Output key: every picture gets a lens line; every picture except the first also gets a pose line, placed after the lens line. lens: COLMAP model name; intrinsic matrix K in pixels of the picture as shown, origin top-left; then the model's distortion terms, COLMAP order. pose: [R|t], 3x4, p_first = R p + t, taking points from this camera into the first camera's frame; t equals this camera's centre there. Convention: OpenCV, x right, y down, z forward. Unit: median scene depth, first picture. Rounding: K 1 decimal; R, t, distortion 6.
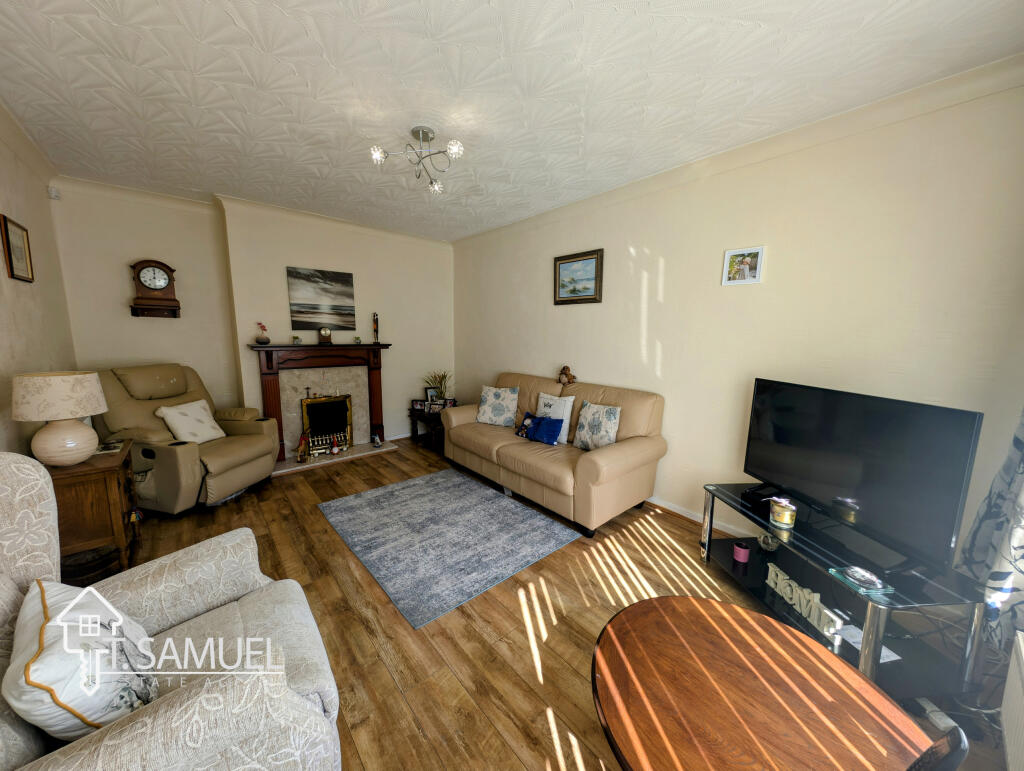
lens RADIAL K [[359.0, 0, 506.9], [0, 359.0, 383.6], [0, 0, 1]] dist [-0.001007, -0.000198]
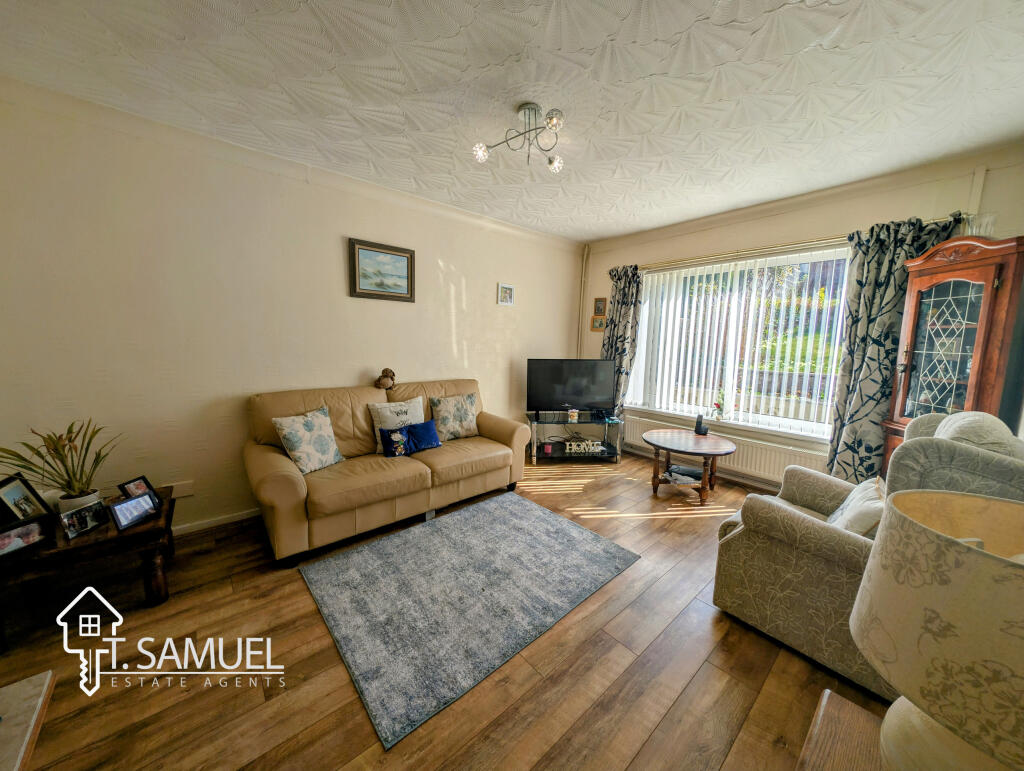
lens RADIAL K [[364.0, 0, 511.8], [0, 364.0, 387.1], [0, 0, 1]] dist [0.000678, -0.000245]
pose [[-0.004091, -0.143525, 0.989638, -0.908533], [0.120148, 0.982407, 0.142973, -0.116358], [-0.992748, 0.119488, 0.013225, 0.828898]]
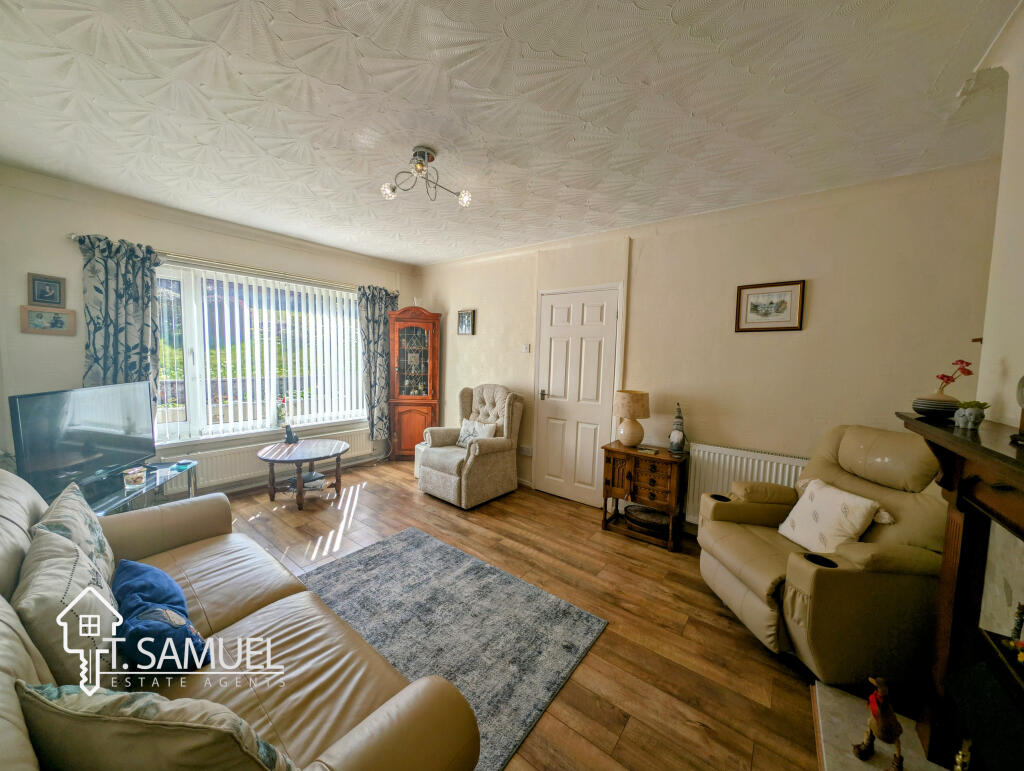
lens RADIAL K [[364.0, 0, 511.8], [0, 364.0, 387.1], [0, 0, 1]] dist [0.000678, -0.000245]
pose [[-0.976942, -0.019729, -0.212592, -0.203210], [-0.066245, 0.974590, 0.213976, -0.226613], [0.202968, 0.223126, -0.953425, 1.565255]]
